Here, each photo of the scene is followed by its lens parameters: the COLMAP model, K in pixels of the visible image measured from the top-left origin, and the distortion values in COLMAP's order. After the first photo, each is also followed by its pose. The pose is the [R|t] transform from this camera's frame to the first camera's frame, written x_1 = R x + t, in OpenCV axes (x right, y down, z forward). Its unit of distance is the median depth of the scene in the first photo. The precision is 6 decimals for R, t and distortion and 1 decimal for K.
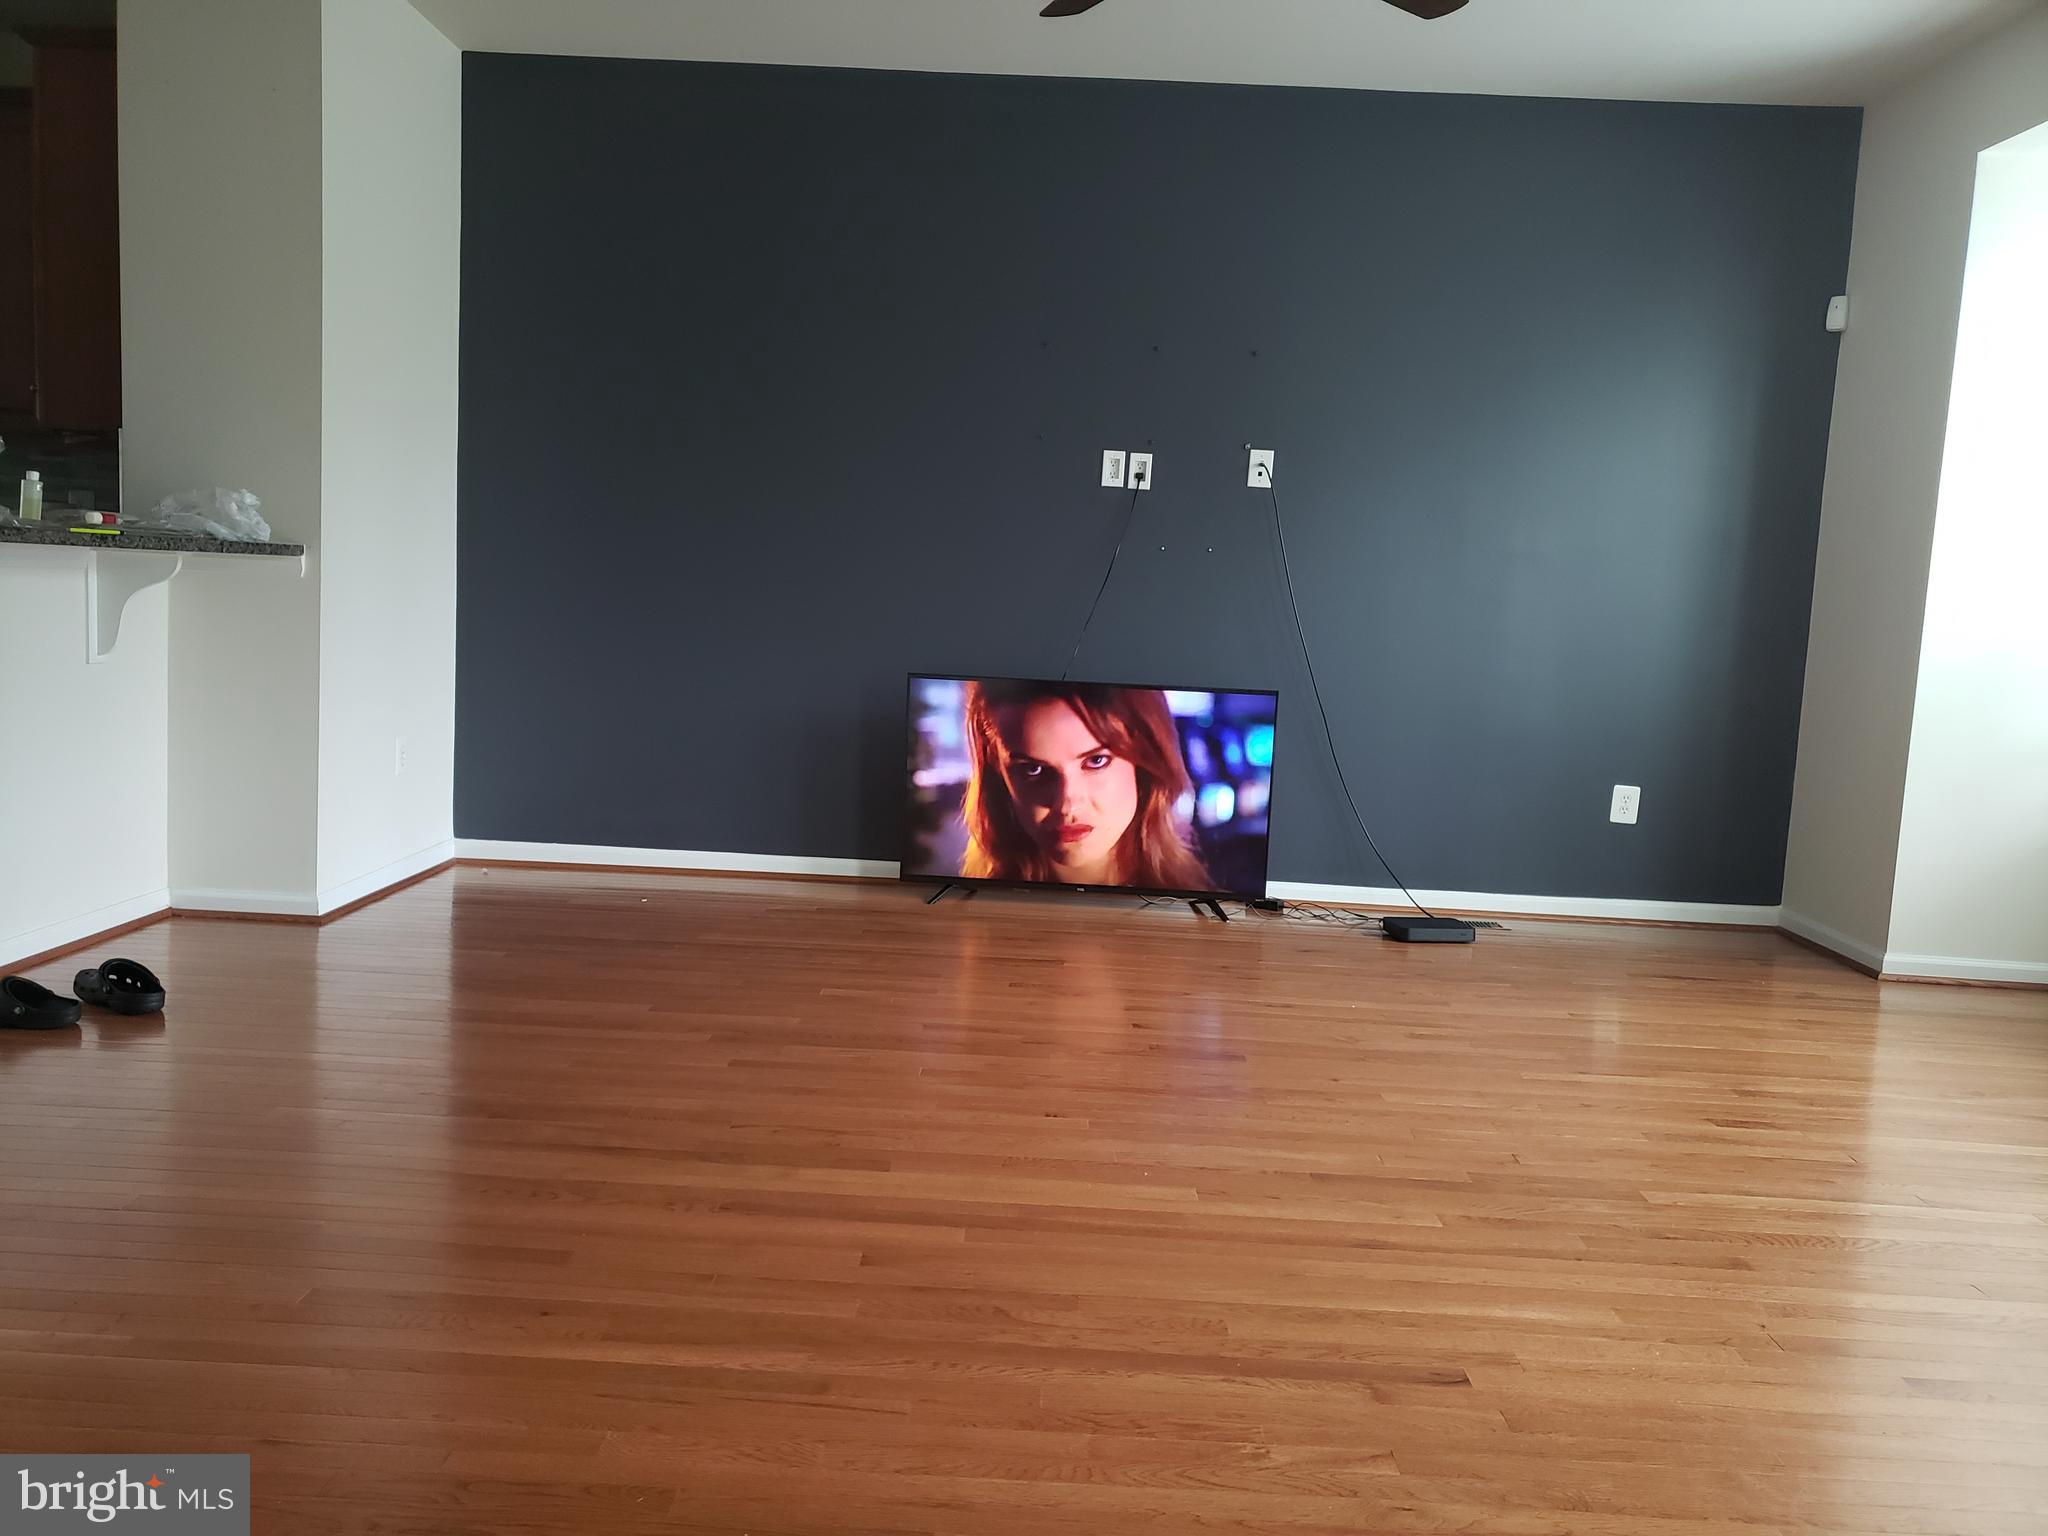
lens RADIAL K [[1599.8, 0, 1022.6], [0, 1599.8, 771.2], [0, 0, 1]] dist [-0.003444, 0.010596]
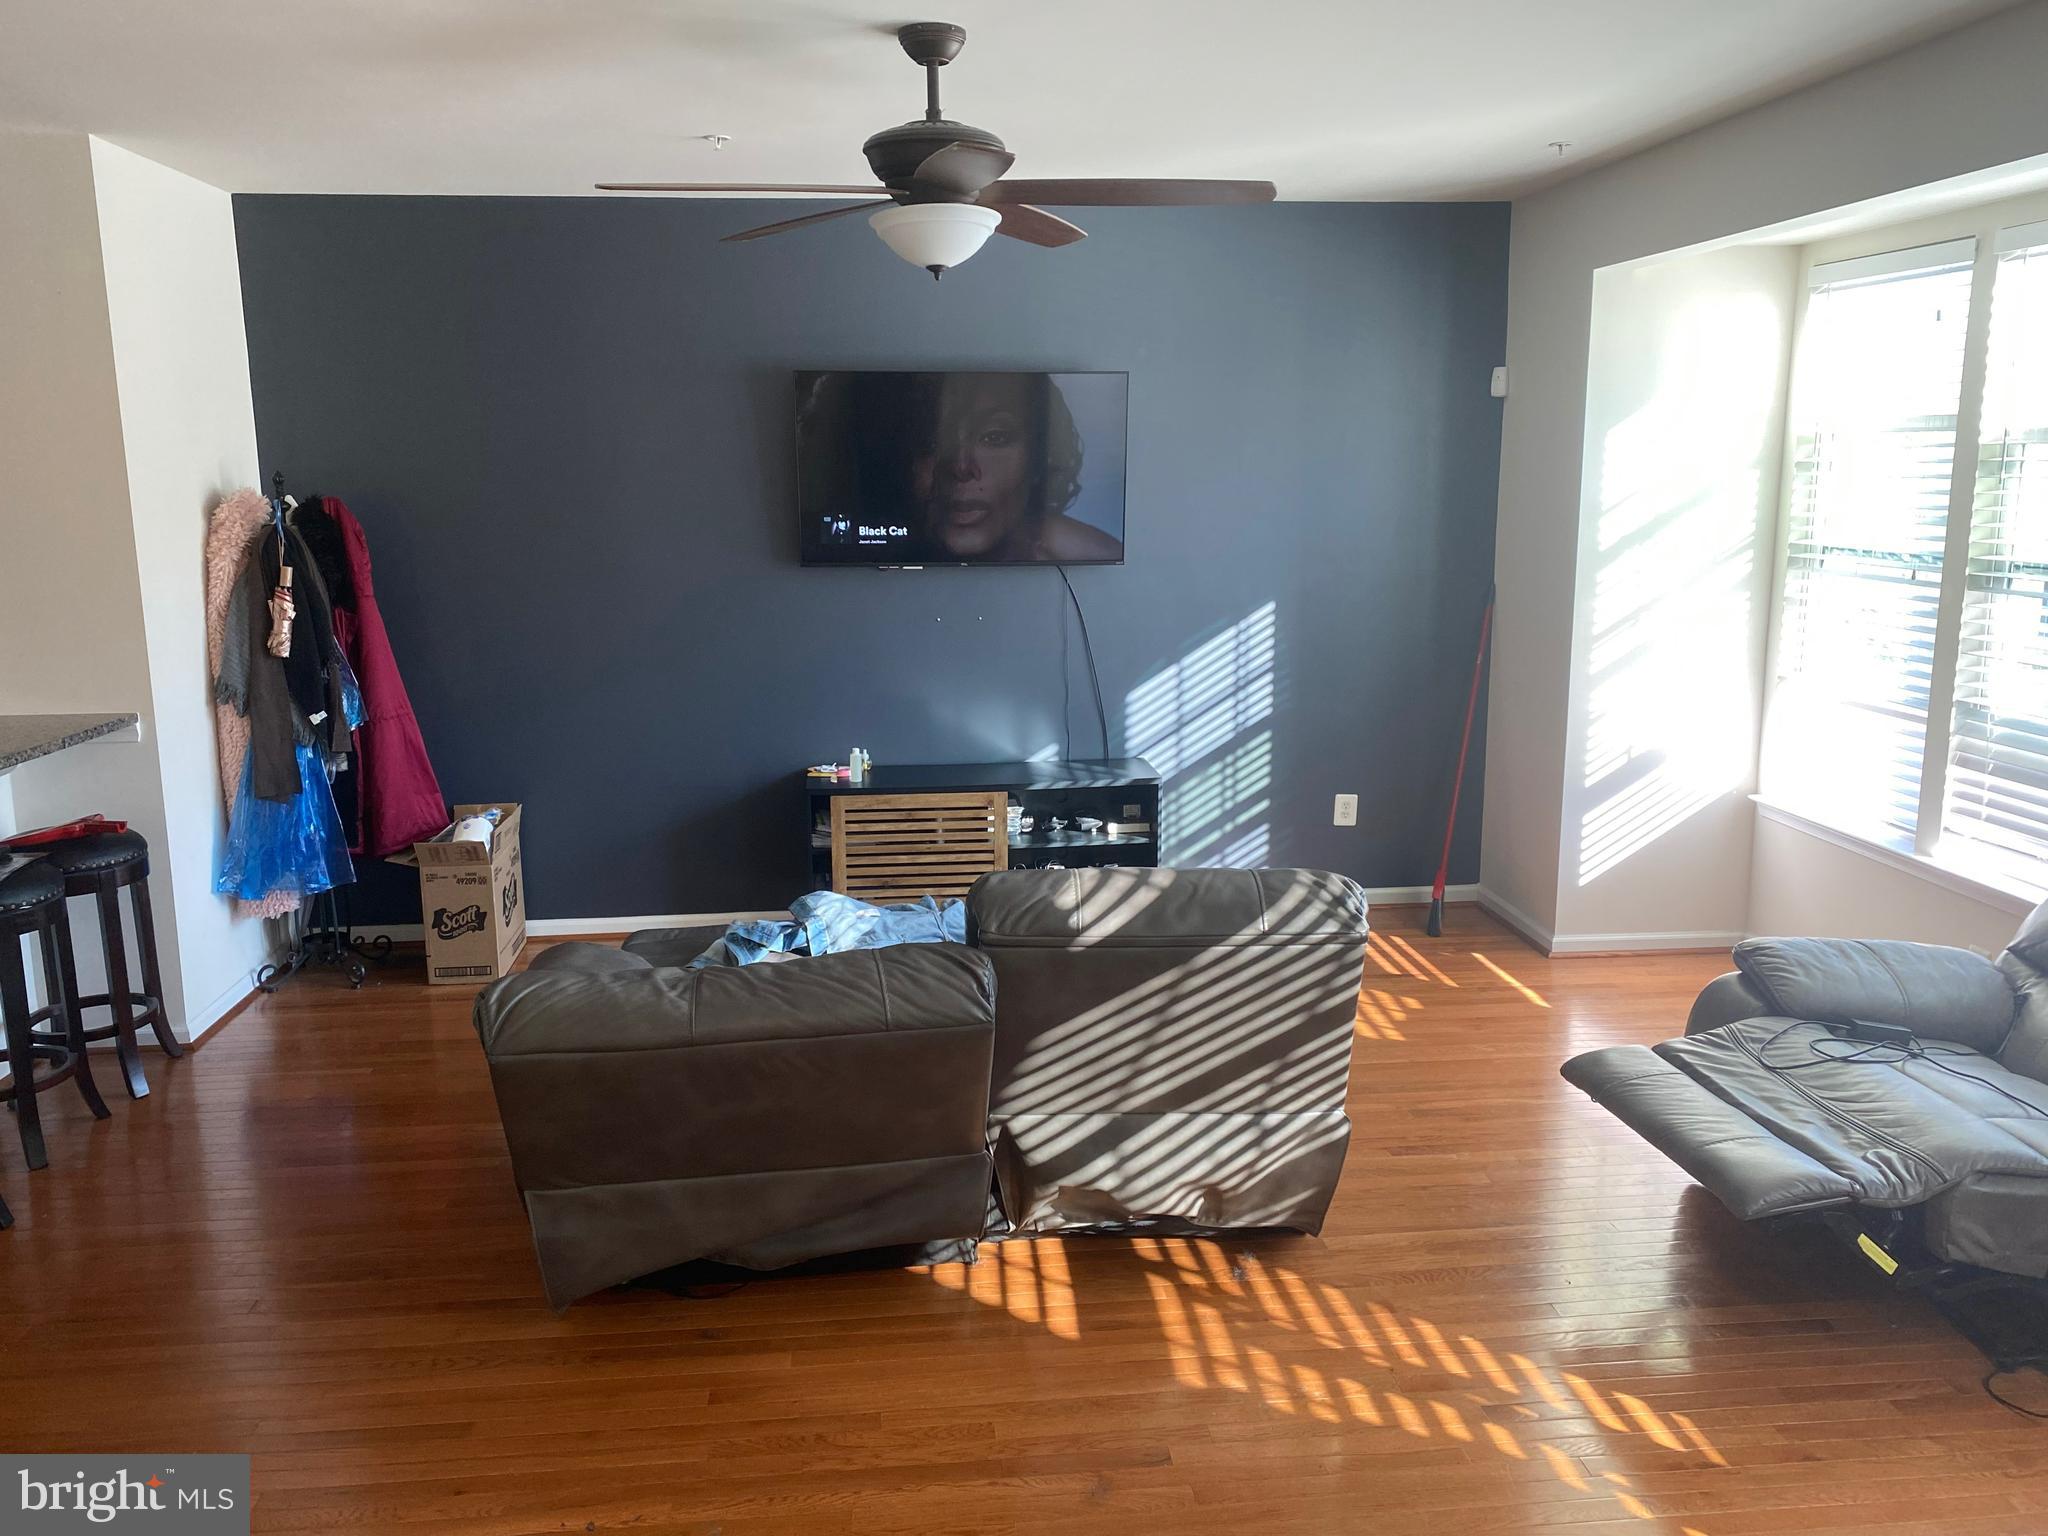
lens RADIAL K [[1549.3, 0, 1023.9], [0, 1549.3, 765.4], [0, 0, 1]] dist [0.014990, 0.001549]
pose [[0.990923, -0.075580, 0.111173, 0.049562], [0.066906, 0.994564, 0.079789, -0.286449], [-0.116600, -0.071627, 0.990593, -0.223285]]
